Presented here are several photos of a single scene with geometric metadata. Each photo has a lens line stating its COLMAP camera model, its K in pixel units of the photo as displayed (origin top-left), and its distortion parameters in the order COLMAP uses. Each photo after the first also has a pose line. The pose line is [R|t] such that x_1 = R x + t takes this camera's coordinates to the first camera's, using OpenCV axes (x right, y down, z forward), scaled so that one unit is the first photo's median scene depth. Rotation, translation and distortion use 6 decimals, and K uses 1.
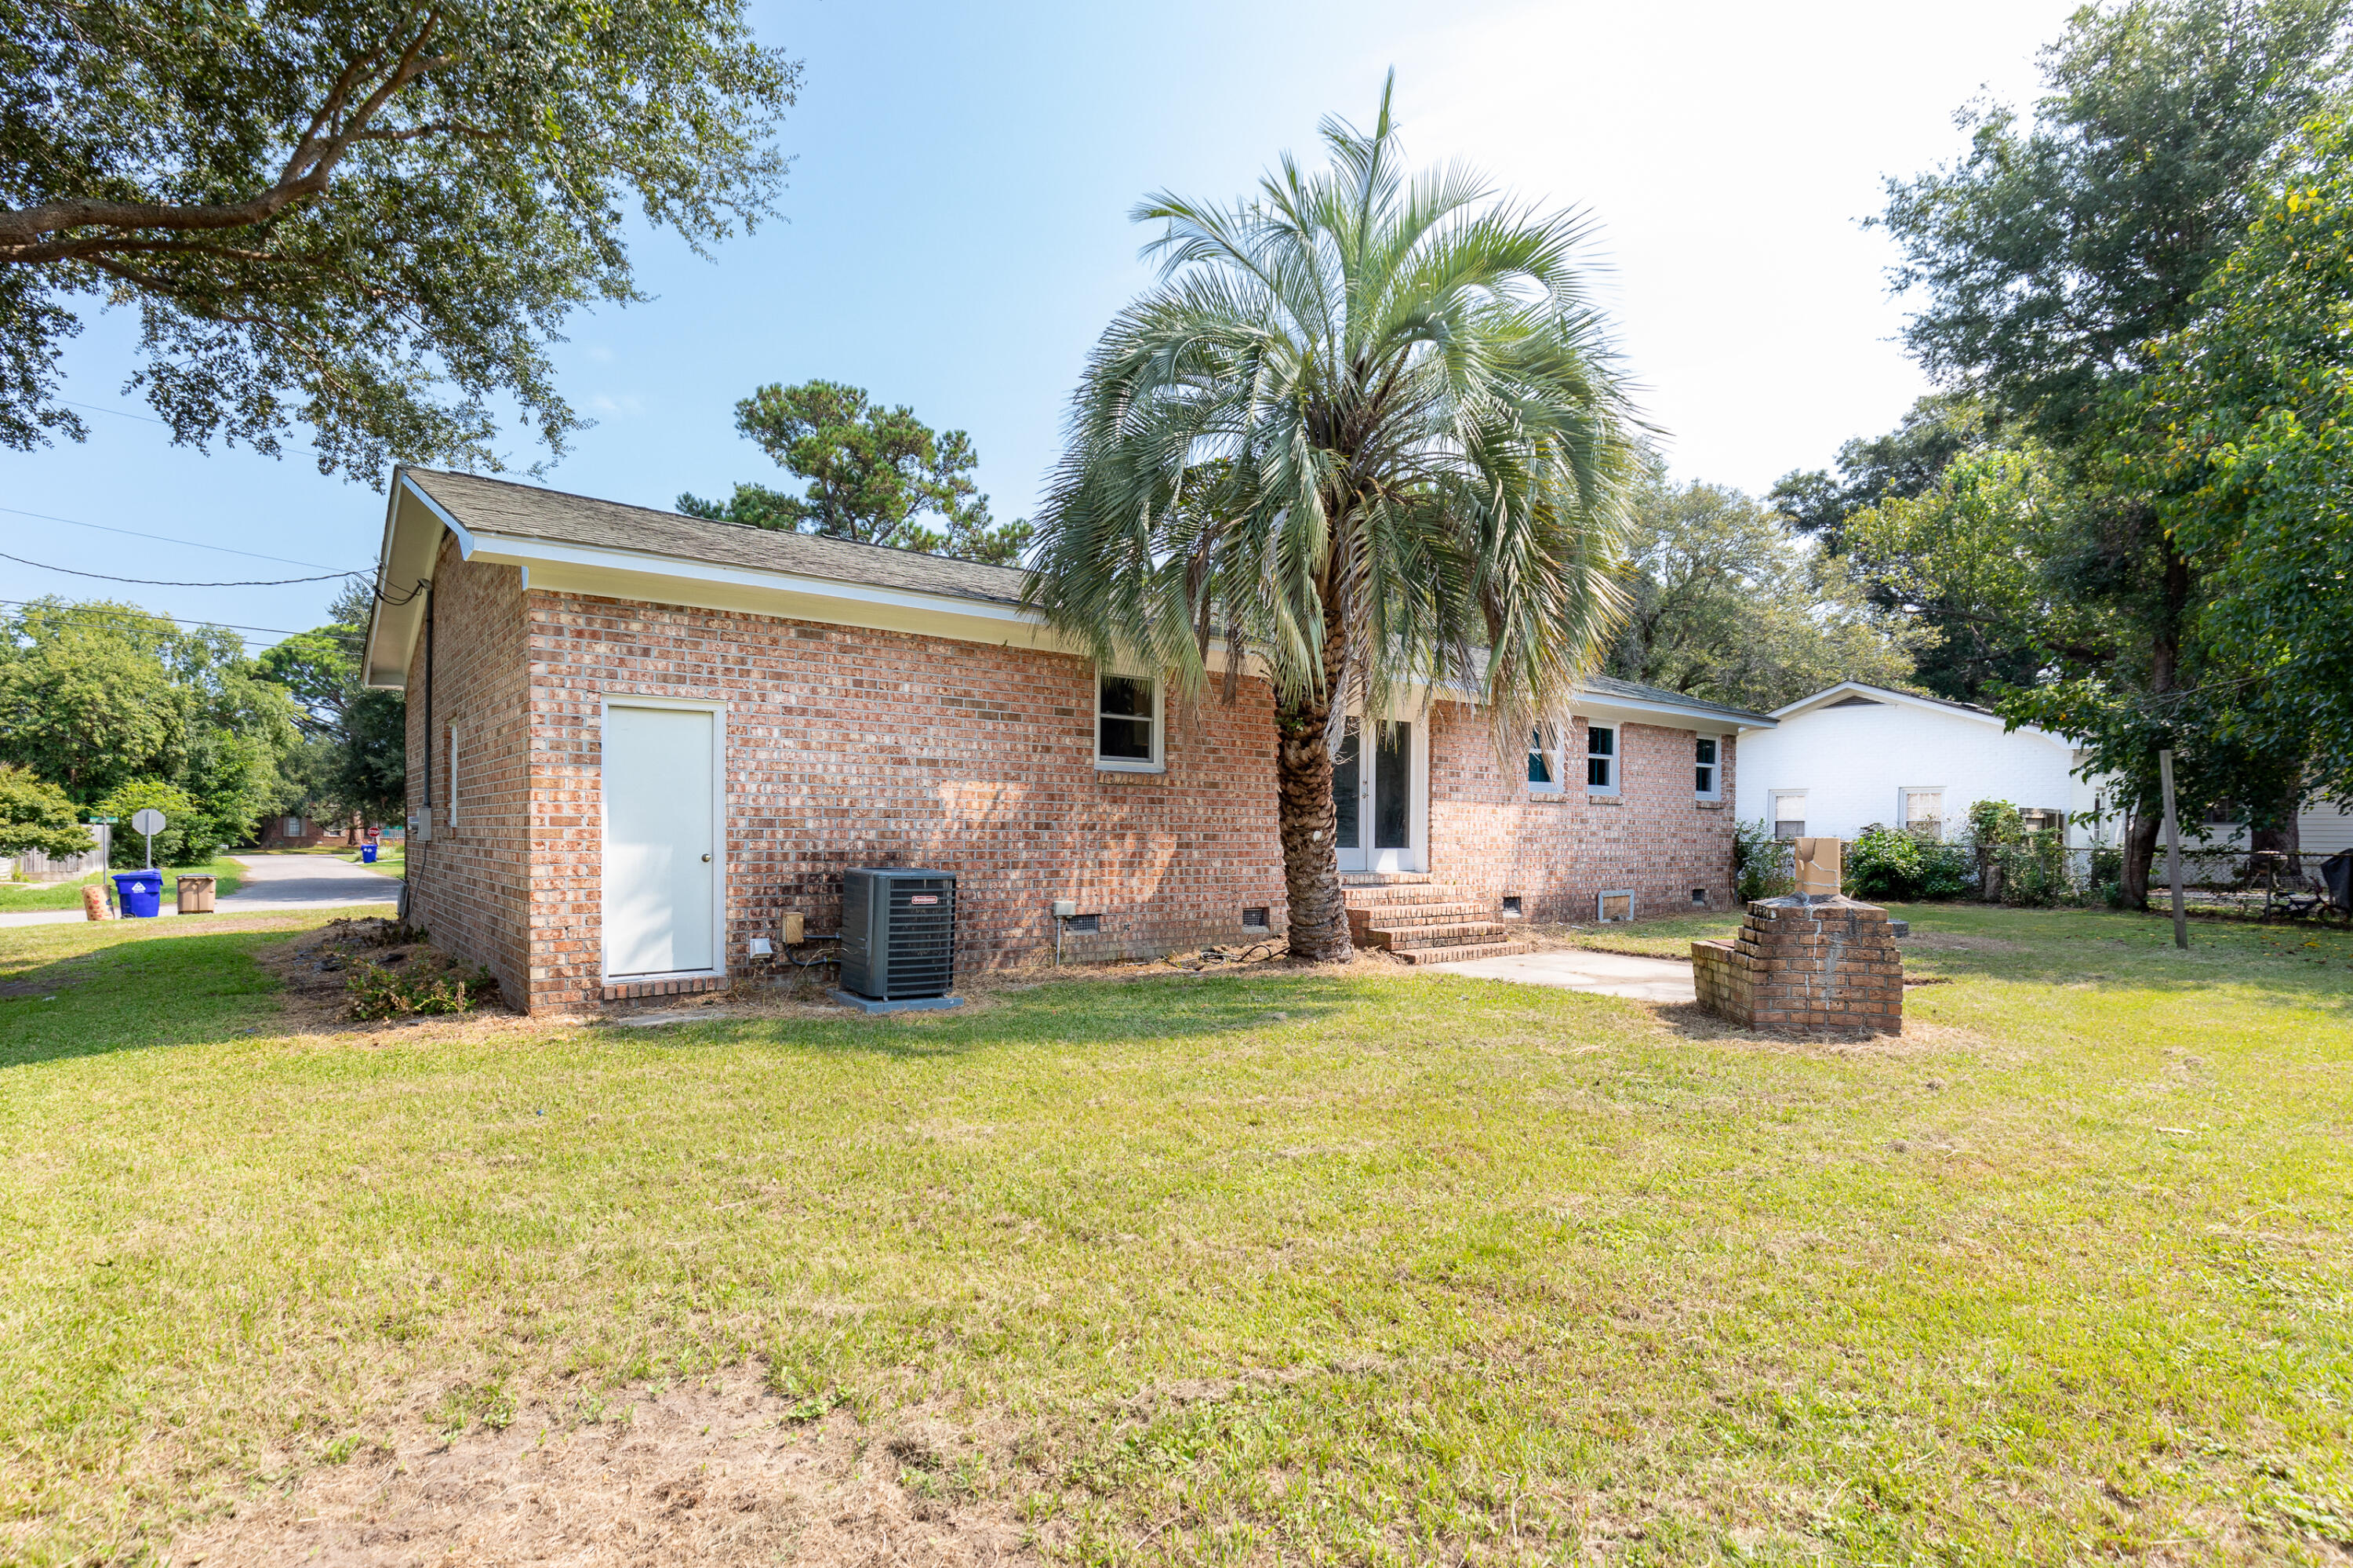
lens RADIAL K [[1068.4, 0, 1216.3], [0, 1068.4, 826.6], [0, 0, 1]] dist [0.007764, -0.001516]
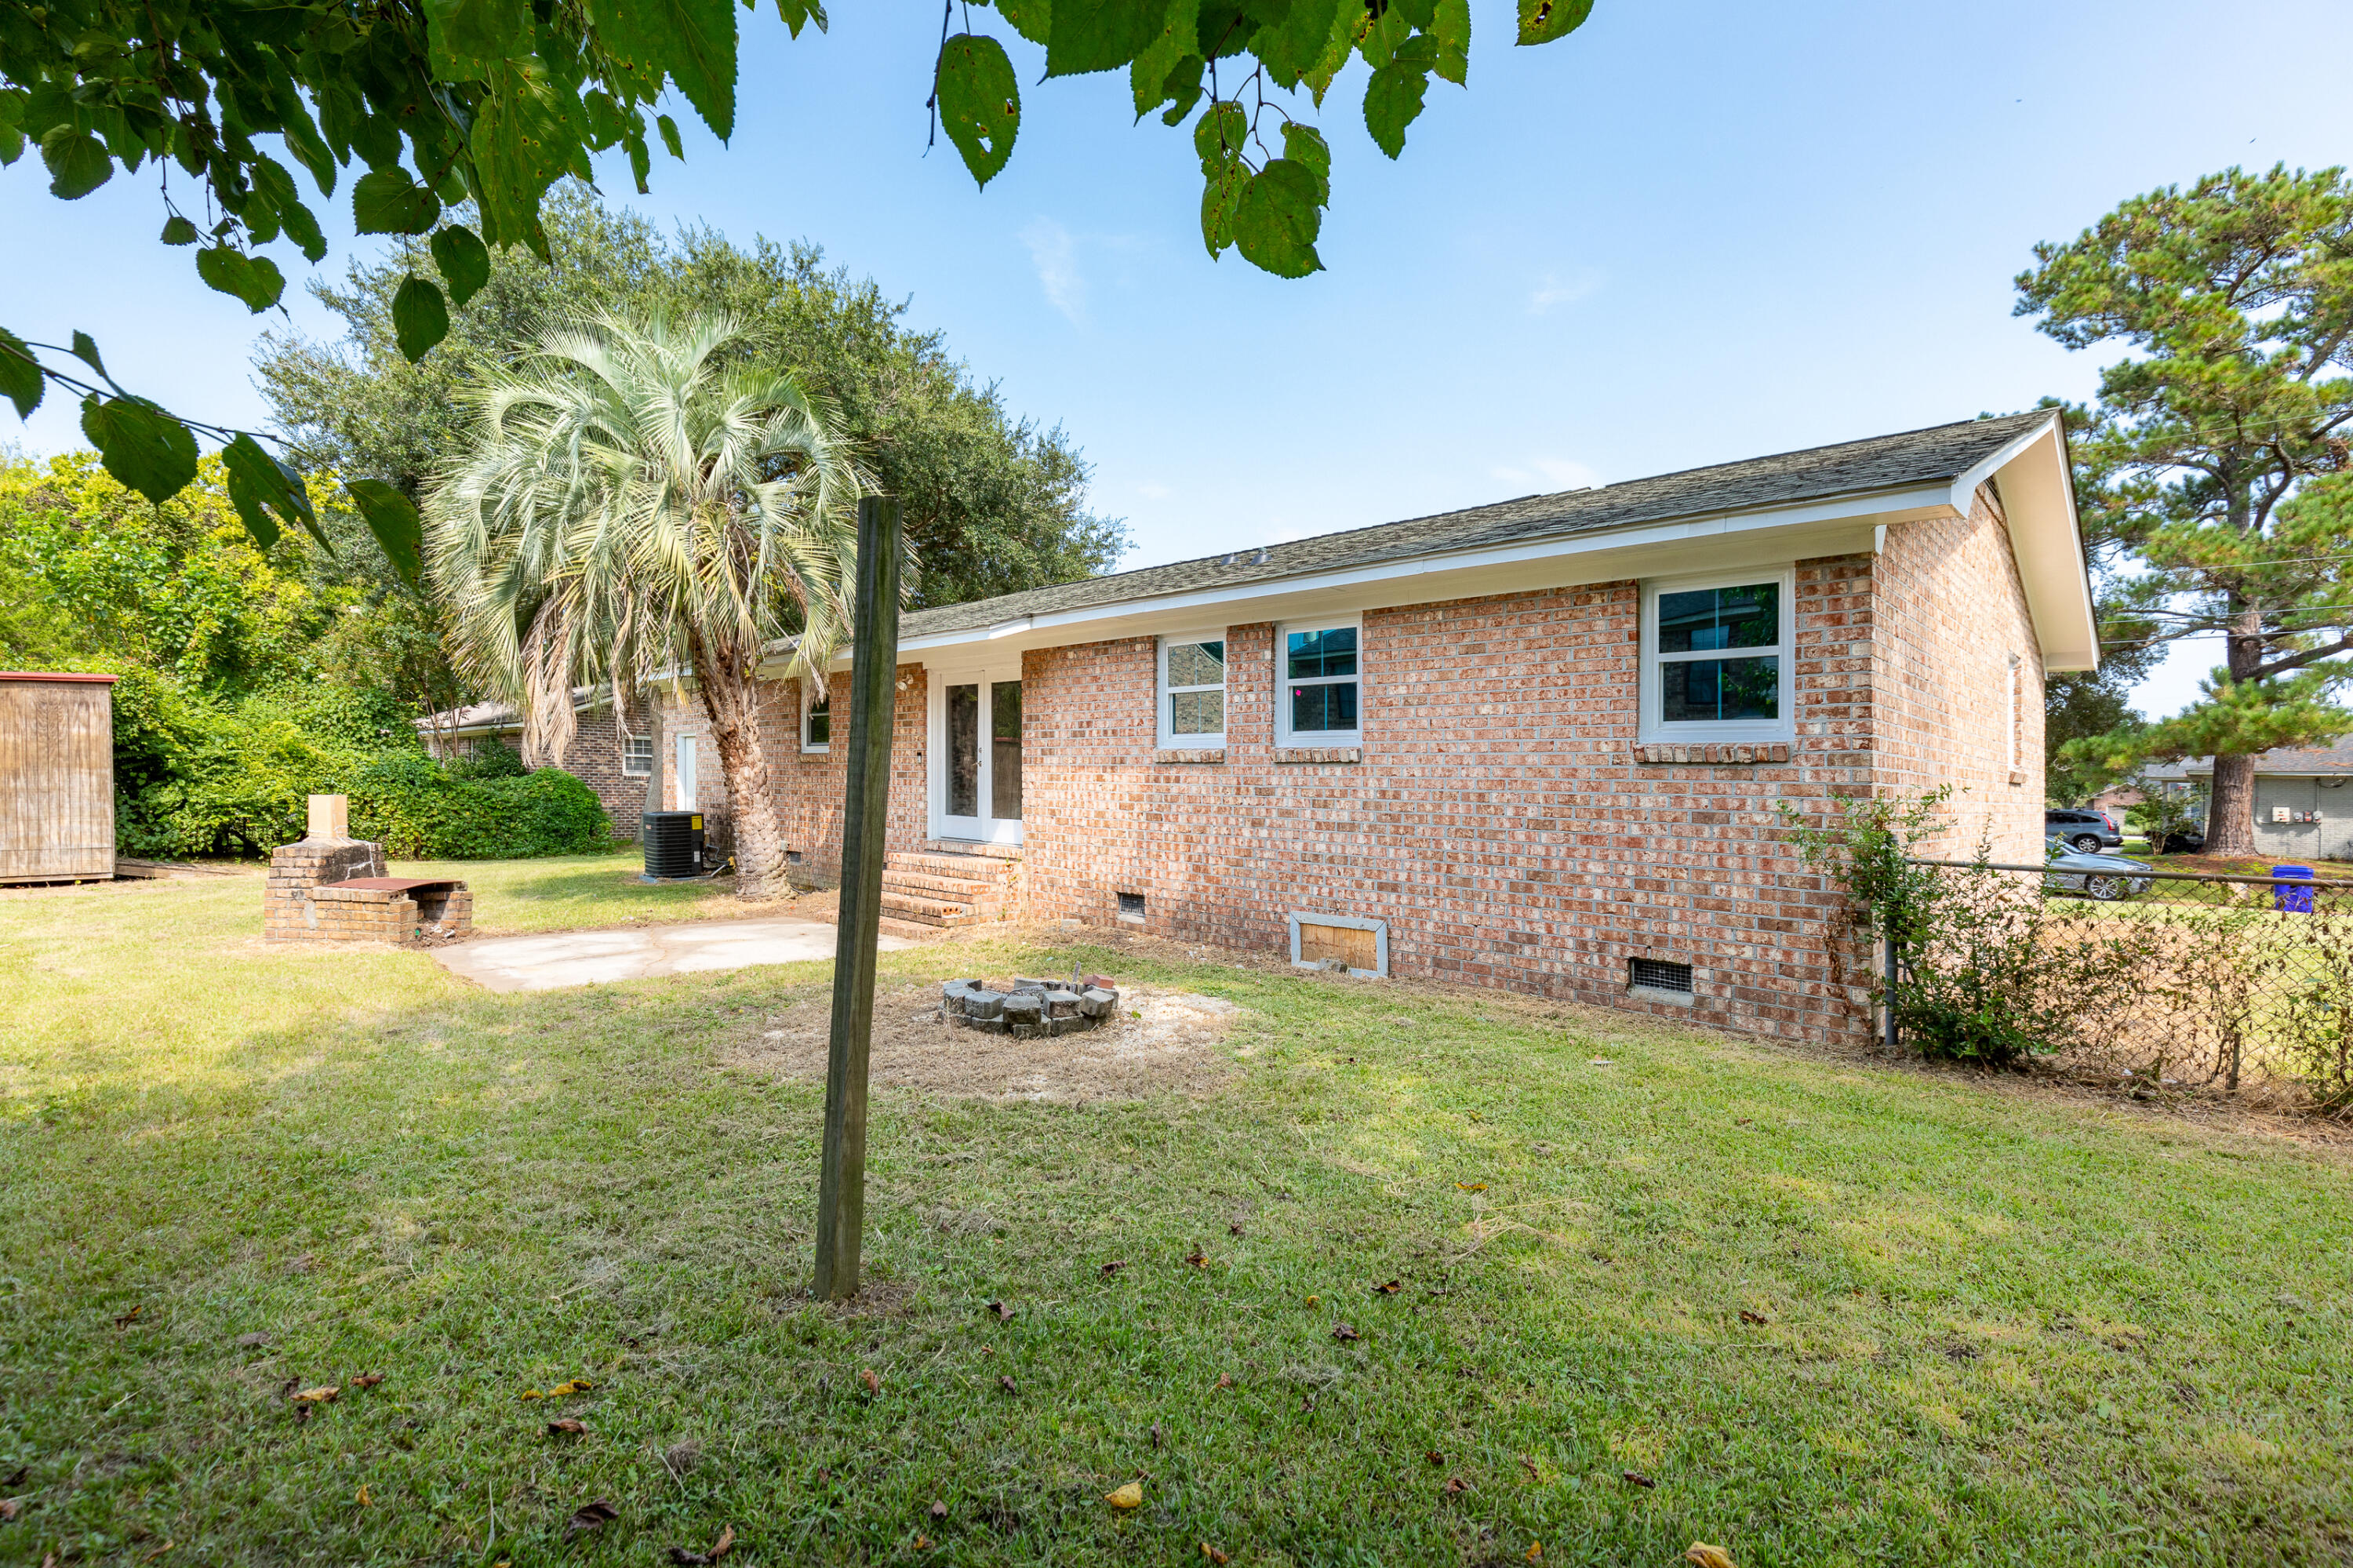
lens RADIAL K [[1068.4, 0, 1175.2], [0, 1068.4, 785.5], [0, 0, 1]] dist [0.007764, -0.001516]
pose [[0.172650, -0.009408, -0.984938, 1.762934], [-0.017159, 0.999774, -0.012558, -0.000219], [0.984834, 0.019069, 0.172450, 1.582931]]
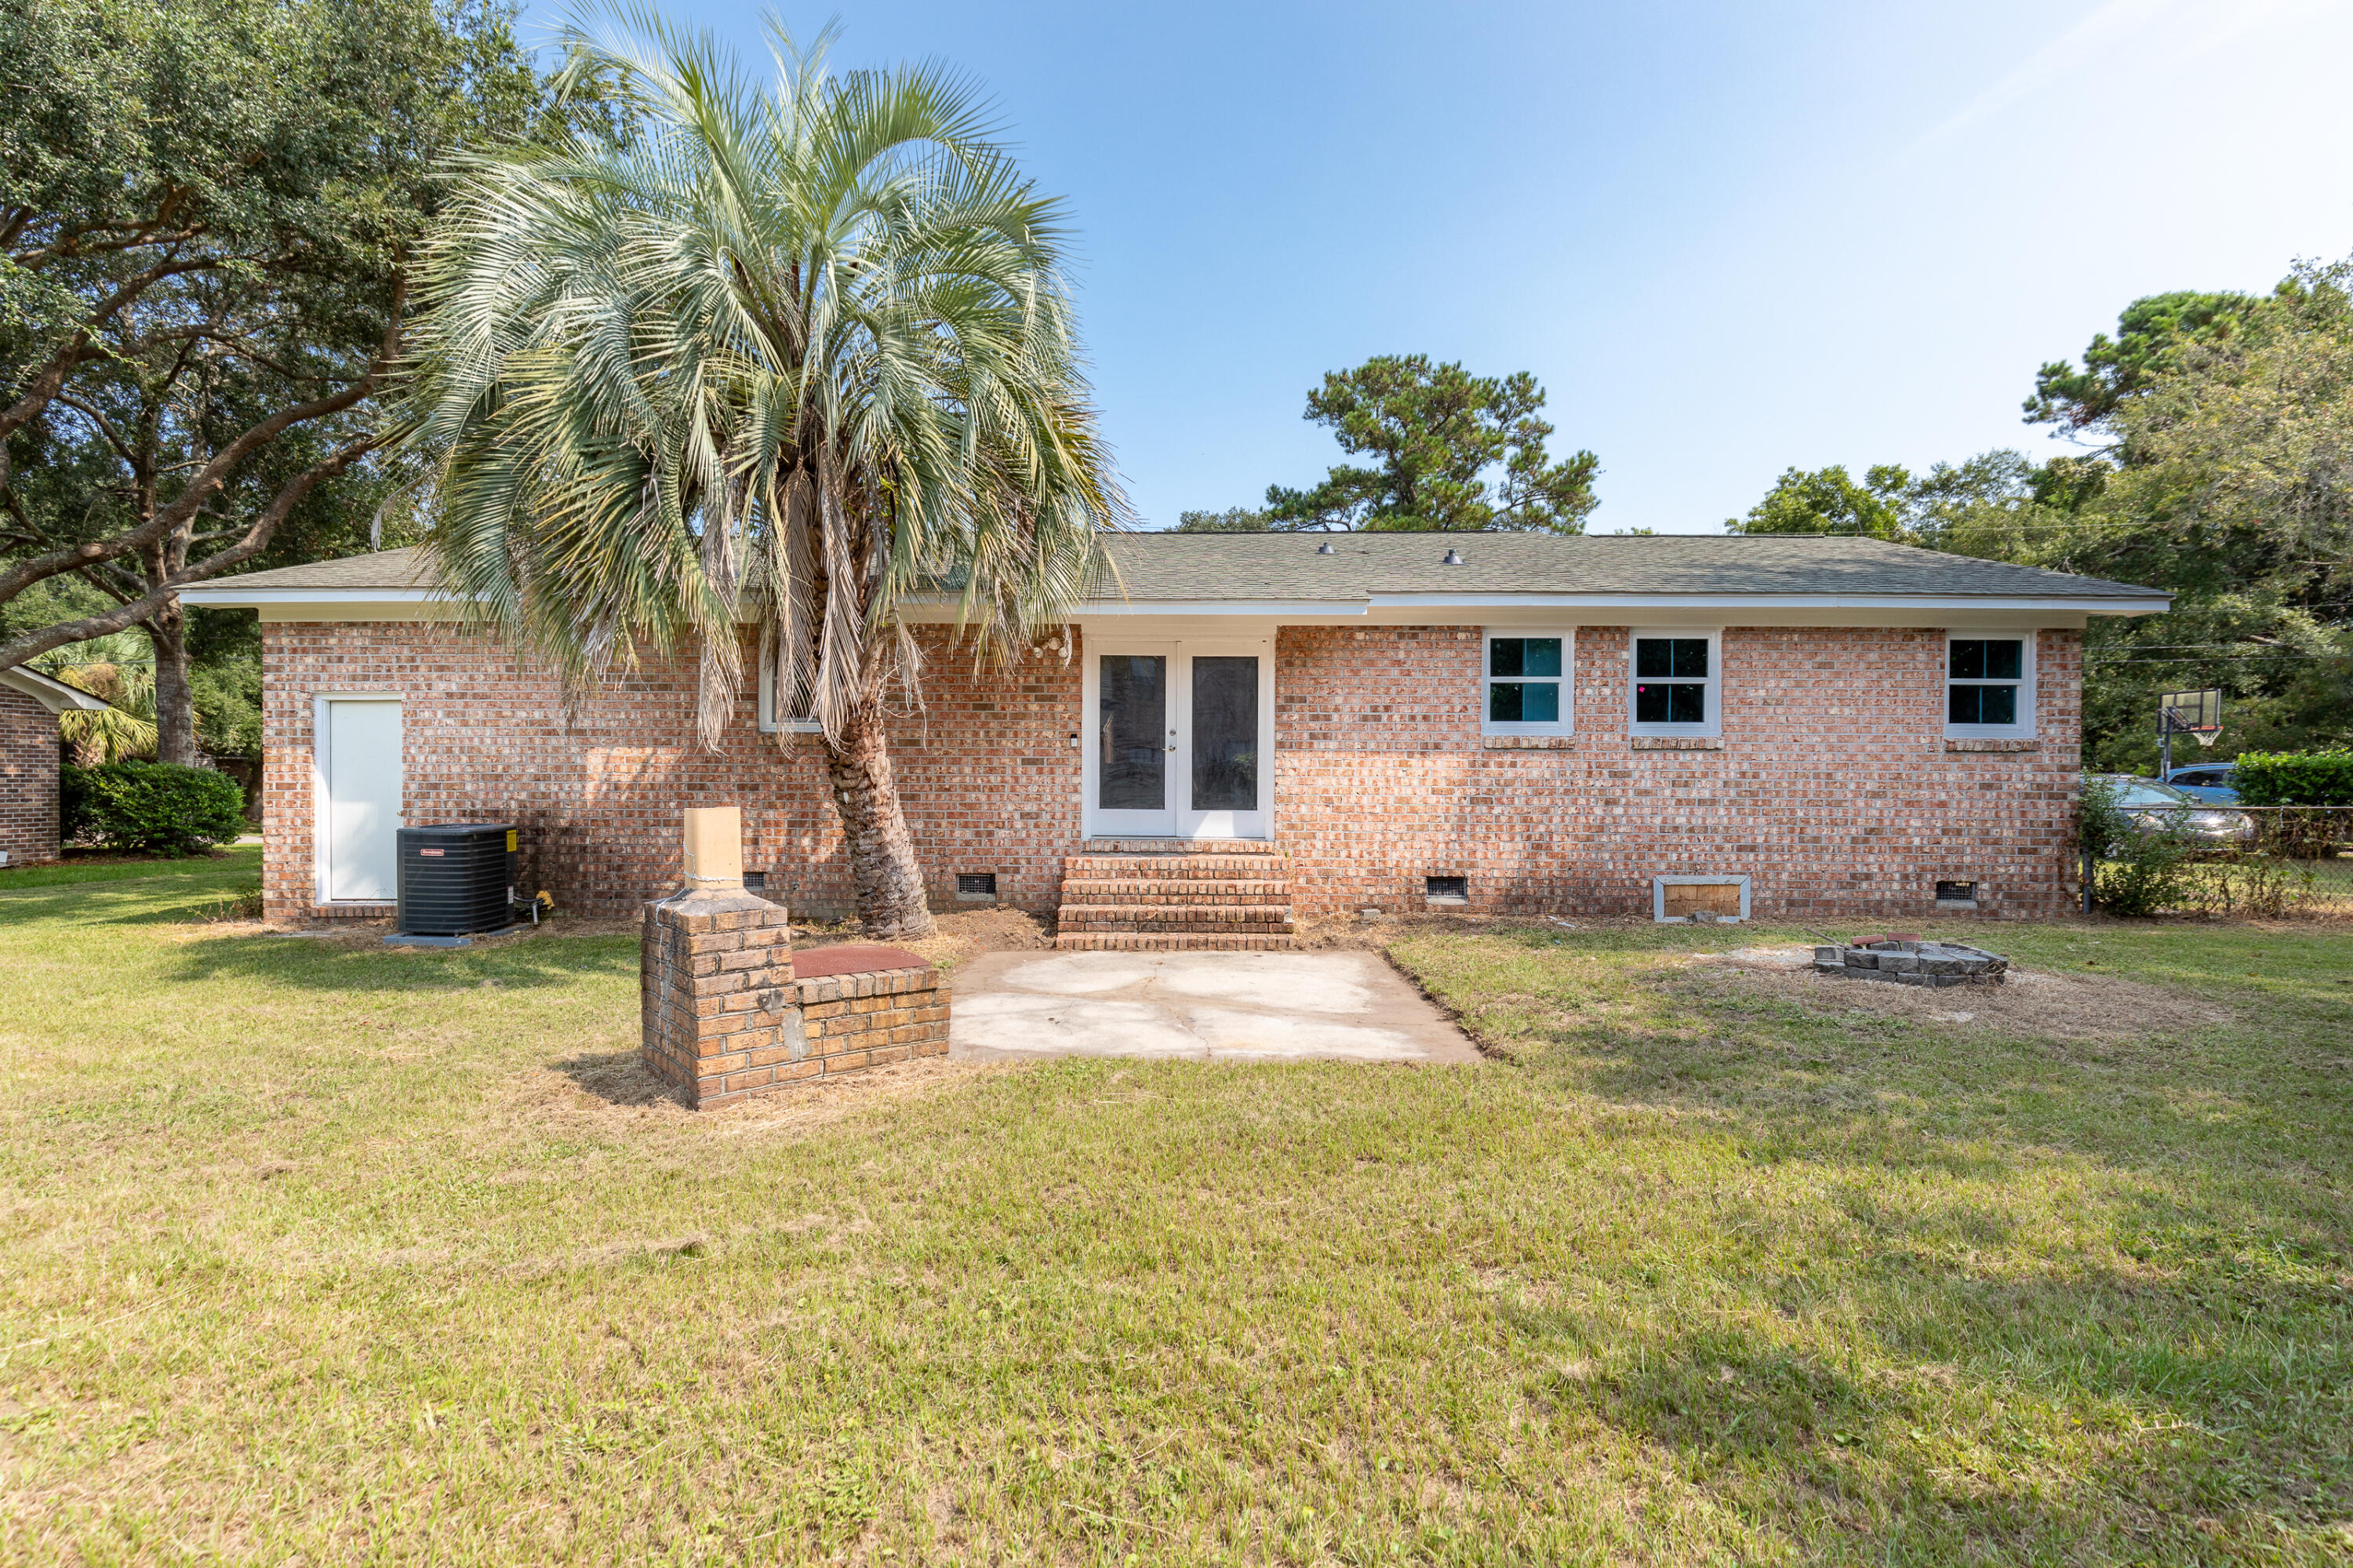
lens RADIAL K [[1068.4, 0, 1164.2], [0, 1068.4, 771.0], [0, 0, 1]] dist [0.007764, -0.001516]
pose [[0.802174, -0.012004, -0.596969, 0.985358], [0.005706, 0.999906, -0.012438, -0.000781], [0.597063, 0.006572, 0.802168, 0.486576]]
